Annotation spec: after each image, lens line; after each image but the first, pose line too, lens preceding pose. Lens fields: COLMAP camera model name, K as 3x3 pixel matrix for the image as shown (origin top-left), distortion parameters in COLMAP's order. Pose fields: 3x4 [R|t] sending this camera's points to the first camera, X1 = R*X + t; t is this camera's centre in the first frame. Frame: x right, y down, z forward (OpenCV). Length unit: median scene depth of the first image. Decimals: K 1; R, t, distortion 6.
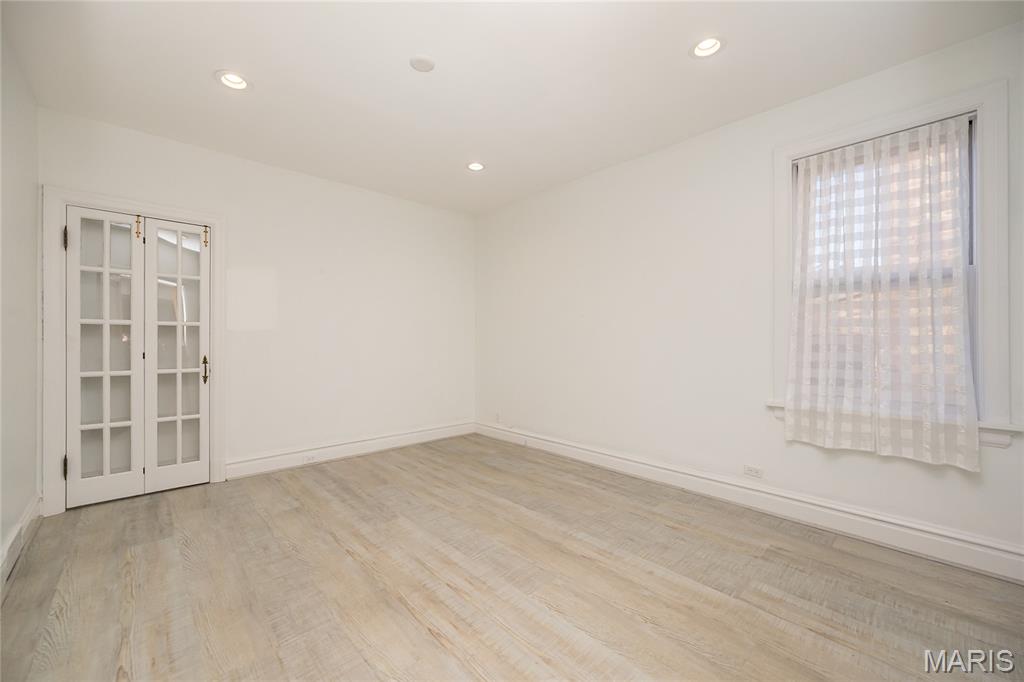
lens RADIAL K [[406.7, 0, 516.9], [0, 406.7, 335.4], [0, 0, 1]] dist [-0.010530, 0.000121]
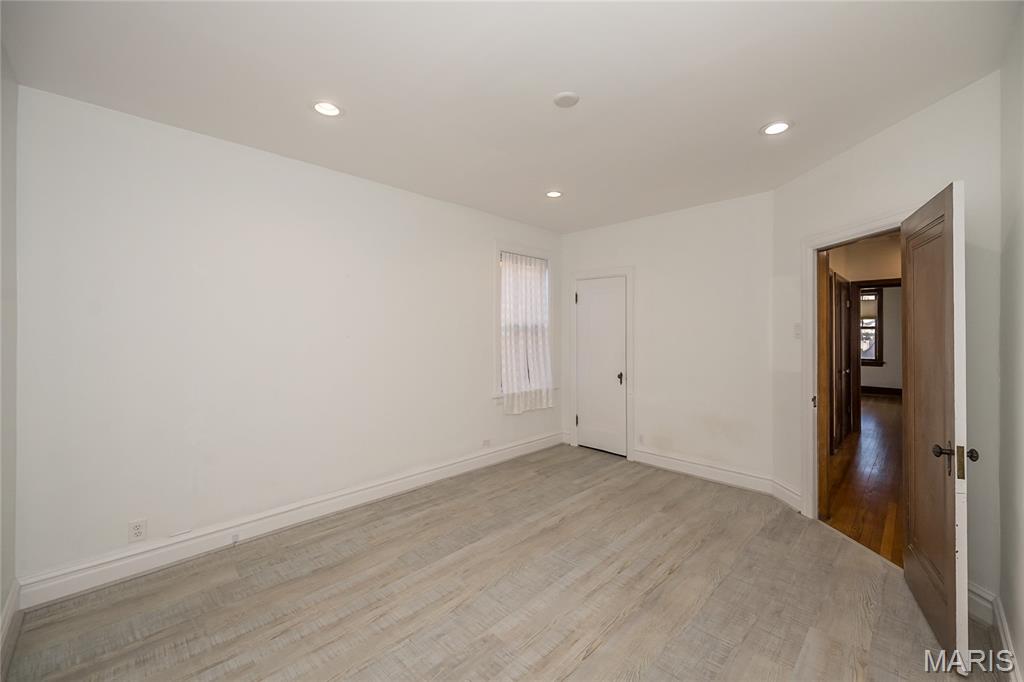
lens RADIAL K [[406.7, 0, 516.9], [0, 406.7, 335.4], [0, 0, 1]] dist [-0.010530, 0.000121]
pose [[-0.027669, -0.017635, 0.999462, -0.973169], [-0.007772, 0.999818, 0.017426, -0.103154], [-0.999587, -0.007286, -0.027801, 0.932380]]
